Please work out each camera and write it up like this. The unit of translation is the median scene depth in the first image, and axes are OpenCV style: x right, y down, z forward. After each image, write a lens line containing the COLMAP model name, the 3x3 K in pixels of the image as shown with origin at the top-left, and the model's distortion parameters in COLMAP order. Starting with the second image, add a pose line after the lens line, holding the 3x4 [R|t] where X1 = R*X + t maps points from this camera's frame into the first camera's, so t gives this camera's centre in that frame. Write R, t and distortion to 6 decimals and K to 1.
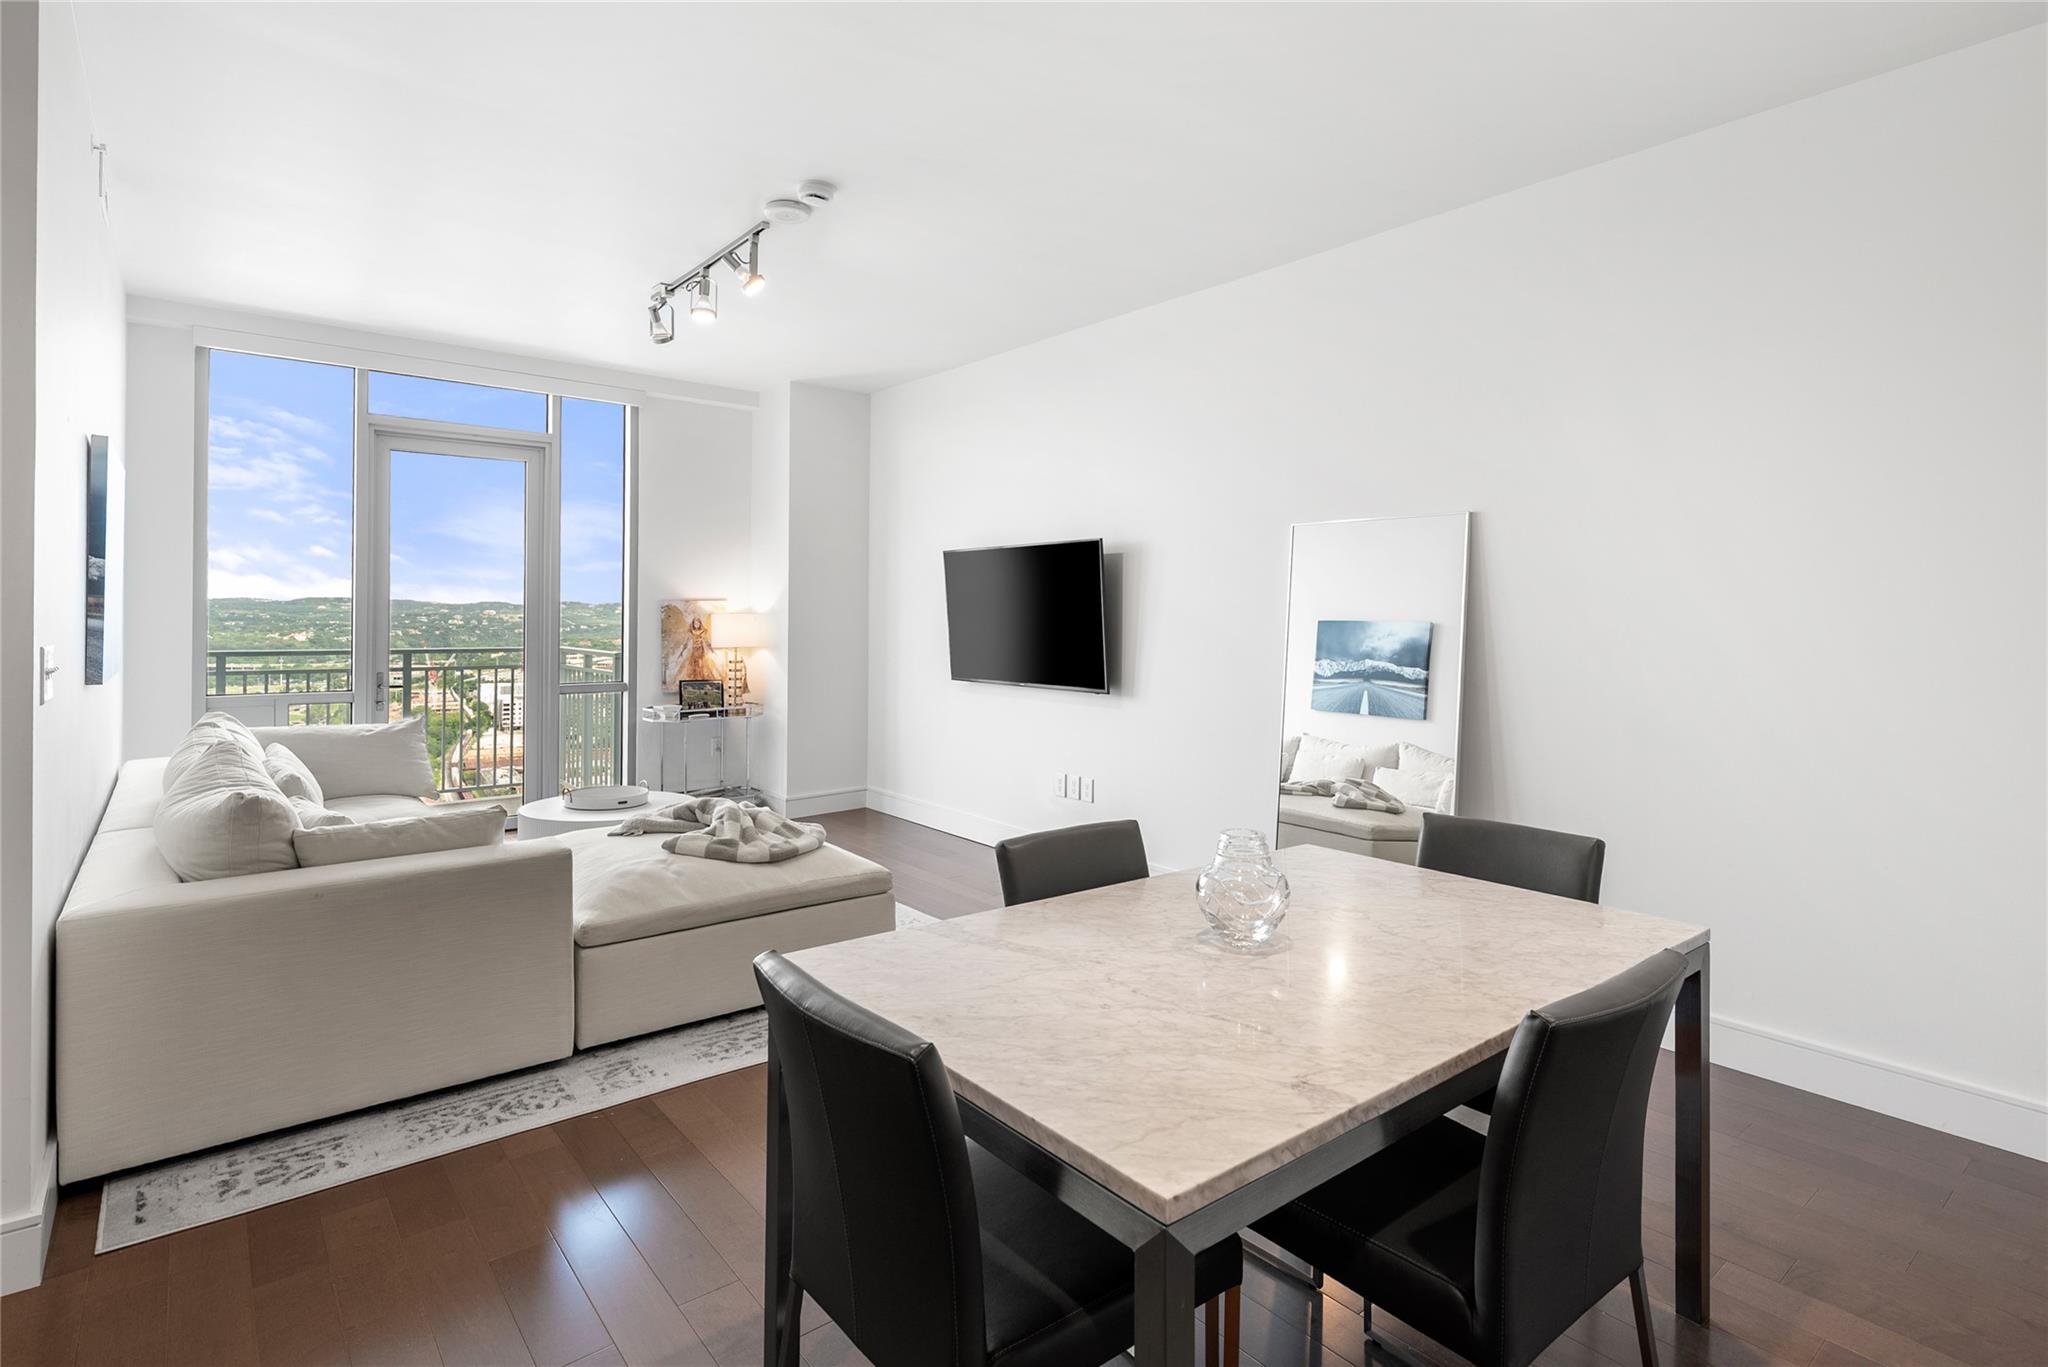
lens RADIAL K [[1017.7, 0, 1010.6], [0, 1017.7, 611.5], [0, 0, 1]] dist [0.003118, -0.000329]
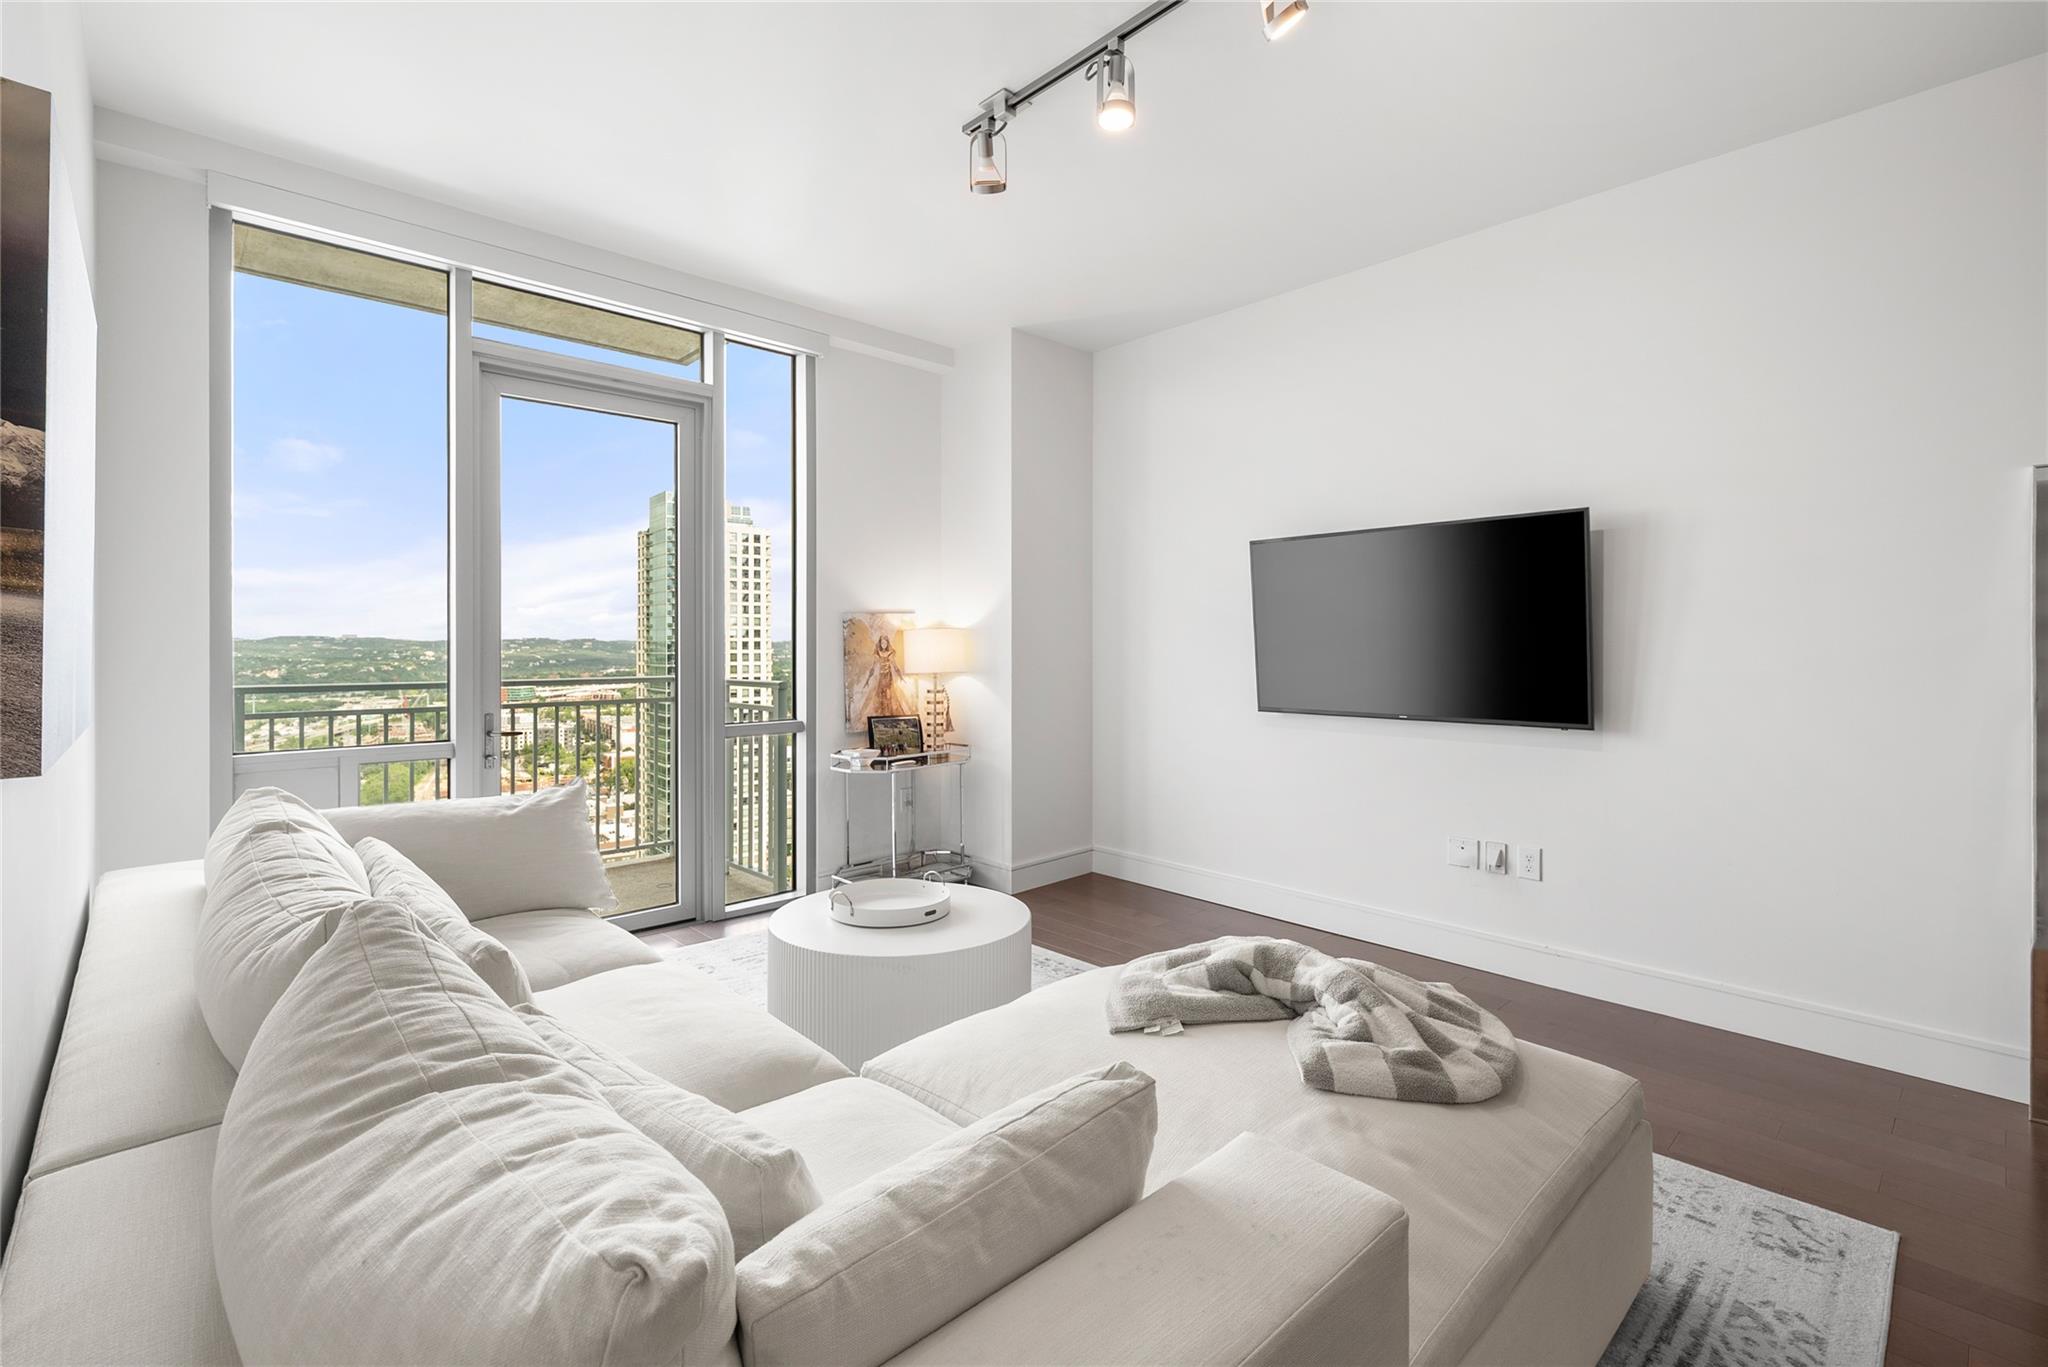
lens RADIAL K [[923.1, 0, 1021.1], [0, 923.1, 645.9], [0, 0, 1]] dist [-0.001939, 0.000008]
pose [[0.997231, -0.009710, 0.073733, -0.266461], [0.009459, 0.999948, 0.003751, 0.012996], [-0.073765, -0.003043, 0.997271, 0.304688]]
